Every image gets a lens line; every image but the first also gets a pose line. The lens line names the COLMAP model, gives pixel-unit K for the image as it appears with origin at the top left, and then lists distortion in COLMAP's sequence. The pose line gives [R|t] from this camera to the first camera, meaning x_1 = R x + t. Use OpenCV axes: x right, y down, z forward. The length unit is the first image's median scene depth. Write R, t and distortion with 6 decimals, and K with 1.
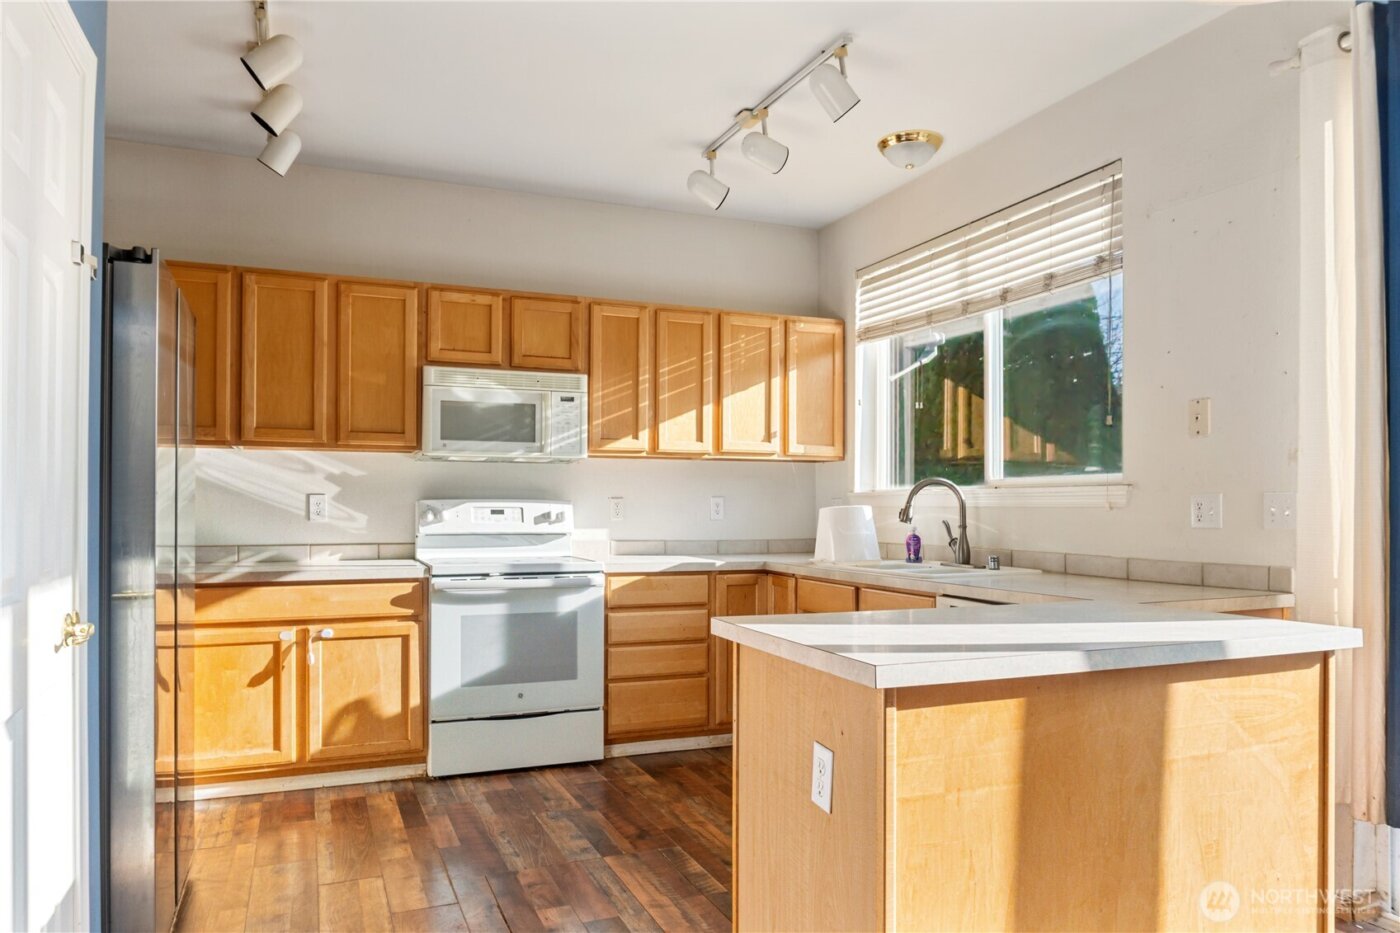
lens RADIAL K [[946.8, 0, 703.5], [0, 946.8, 470.5], [0, 0, 1]] dist [-0.028827, 0.002177]
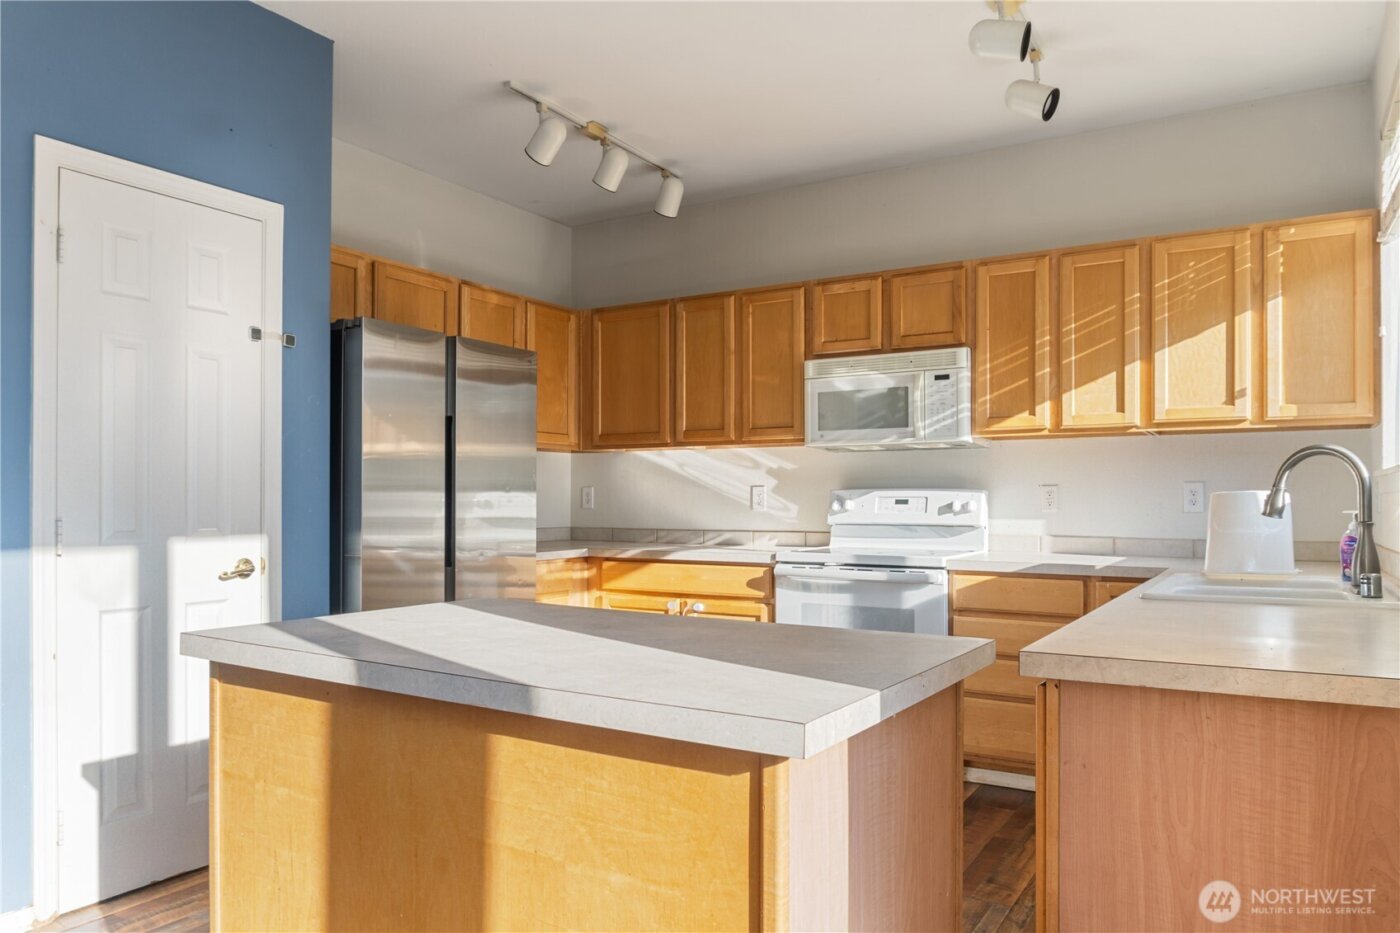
lens RADIAL K [[946.8, 0, 706.1], [0, 946.8, 475.6], [0, 0, 1]] dist [-0.028827, 0.002177]
pose [[0.586444, -0.024734, -0.809612, 0.460091], [0.032238, 0.999454, -0.007182, 0.018308], [0.809348, -0.021889, 0.586922, 0.286166]]
